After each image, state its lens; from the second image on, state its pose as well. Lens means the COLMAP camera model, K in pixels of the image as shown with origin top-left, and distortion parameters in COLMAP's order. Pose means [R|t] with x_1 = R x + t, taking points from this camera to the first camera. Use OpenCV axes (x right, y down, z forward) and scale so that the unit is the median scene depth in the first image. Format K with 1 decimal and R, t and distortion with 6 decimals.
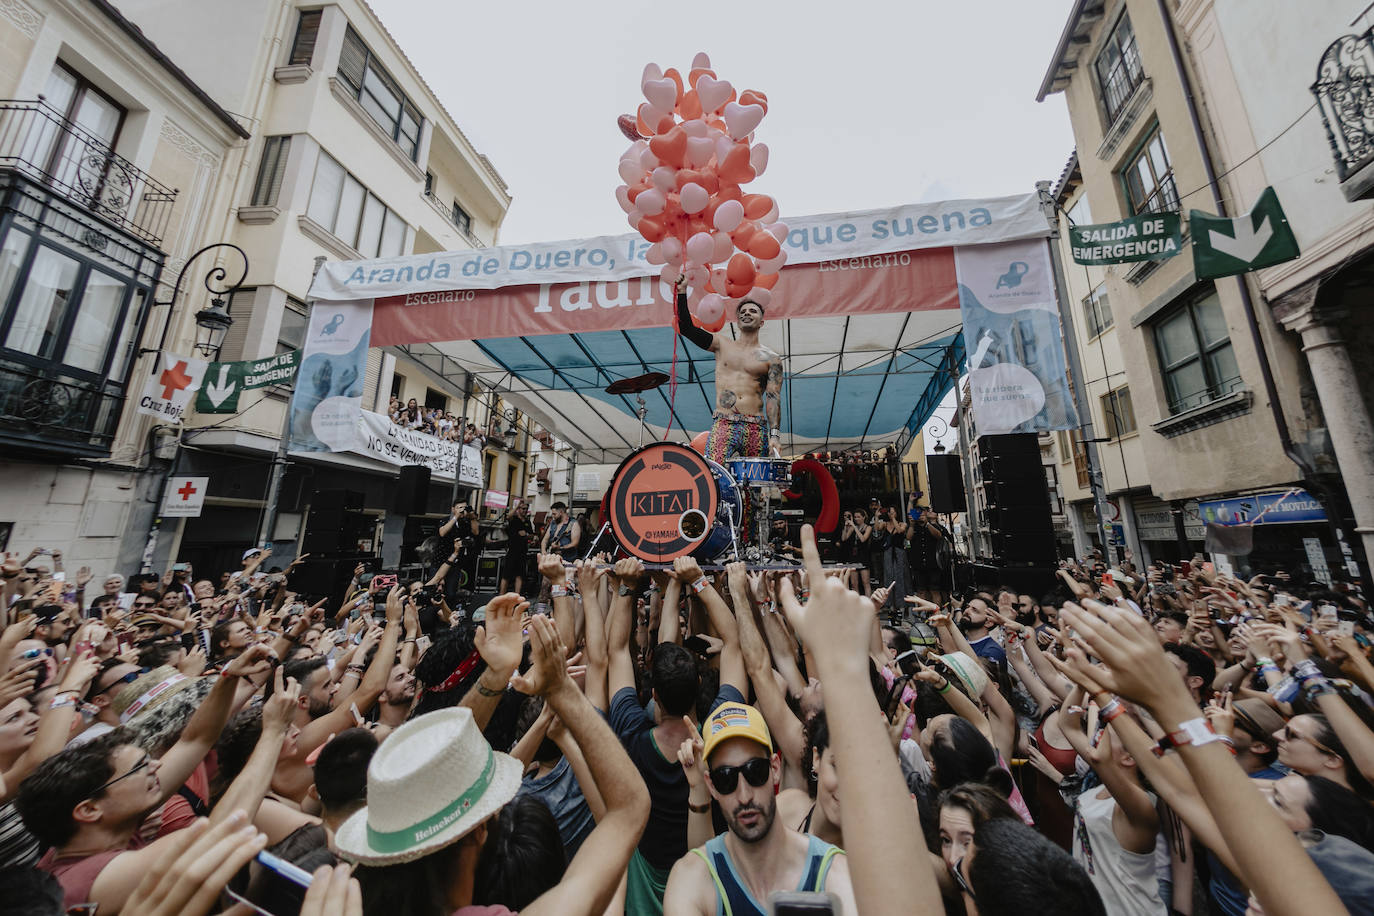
lens RADIAL K [[527.3, 0, 683.8], [0, 527.3, 402.4], [0, 0, 1]] dist [0.004510, -0.000098]
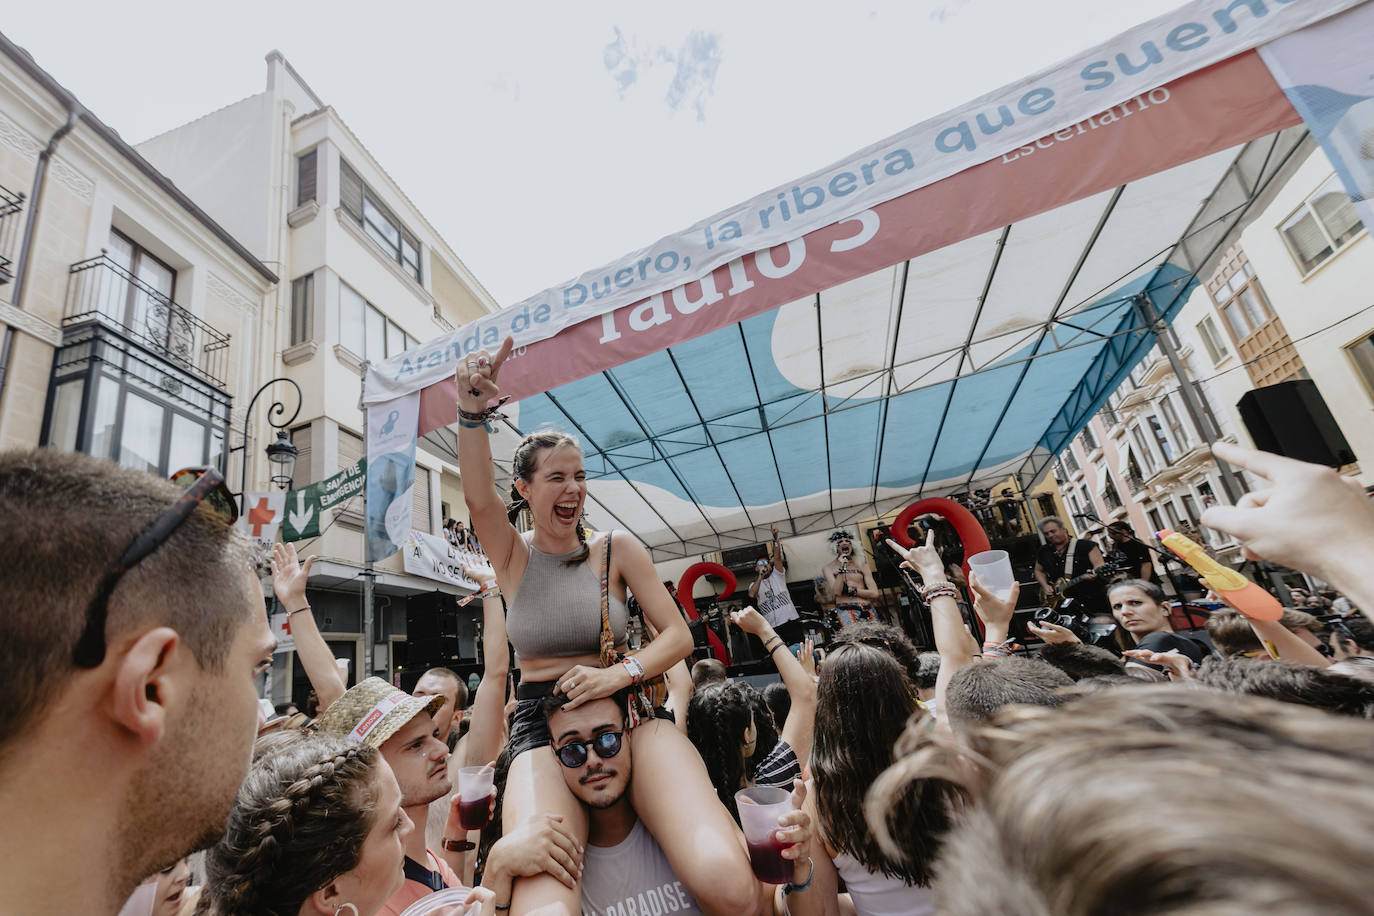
lens RADIAL K [[525.0, 0, 579.9], [0, 525.0, 523.3], [0, 0, 1]] dist [0.011164, -0.000081]
pose [[0.961436, -0.186187, -0.202423, -0.176005], [0.185237, 0.982406, -0.023797, 0.104687], [0.203292, -0.014617, 0.979009, 0.142492]]
